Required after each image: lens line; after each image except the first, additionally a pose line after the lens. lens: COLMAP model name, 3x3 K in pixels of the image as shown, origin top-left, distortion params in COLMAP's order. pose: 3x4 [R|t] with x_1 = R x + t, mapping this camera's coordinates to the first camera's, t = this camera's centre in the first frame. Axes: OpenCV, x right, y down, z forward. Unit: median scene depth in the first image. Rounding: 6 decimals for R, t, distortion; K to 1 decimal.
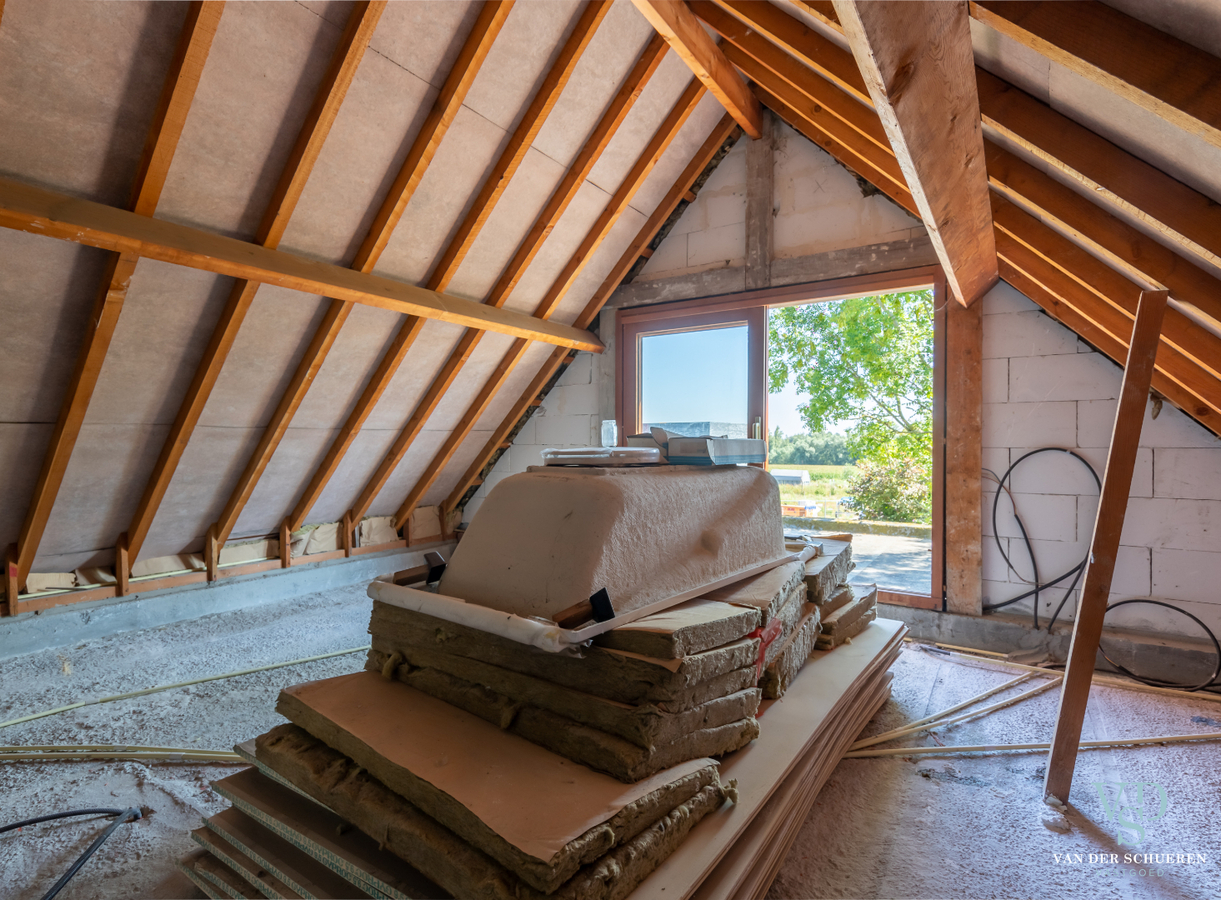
lens RADIAL K [[643.1, 0, 605.6], [0, 643.1, 450.7], [0, 0, 1]] dist [-0.000184, 0.000246]
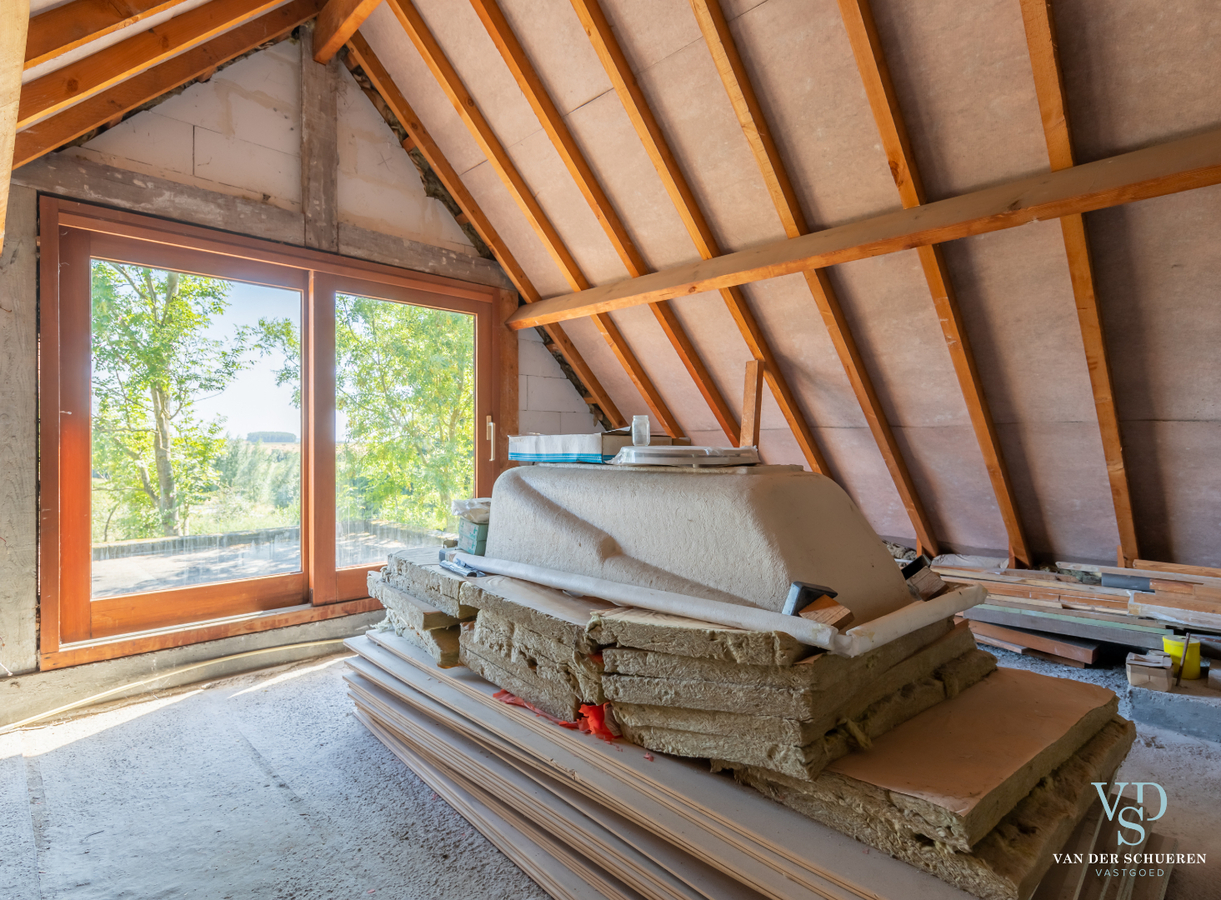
lens RADIAL K [[643.1, 0, 605.6], [0, 643.1, 450.7], [0, 0, 1]] dist [-0.000184, 0.000246]
pose [[0.178204, -0.018944, 0.983811, -0.506552], [0.000674, 0.999817, 0.019130, -0.014574], [-0.983993, -0.002746, 0.178184, 0.509481]]
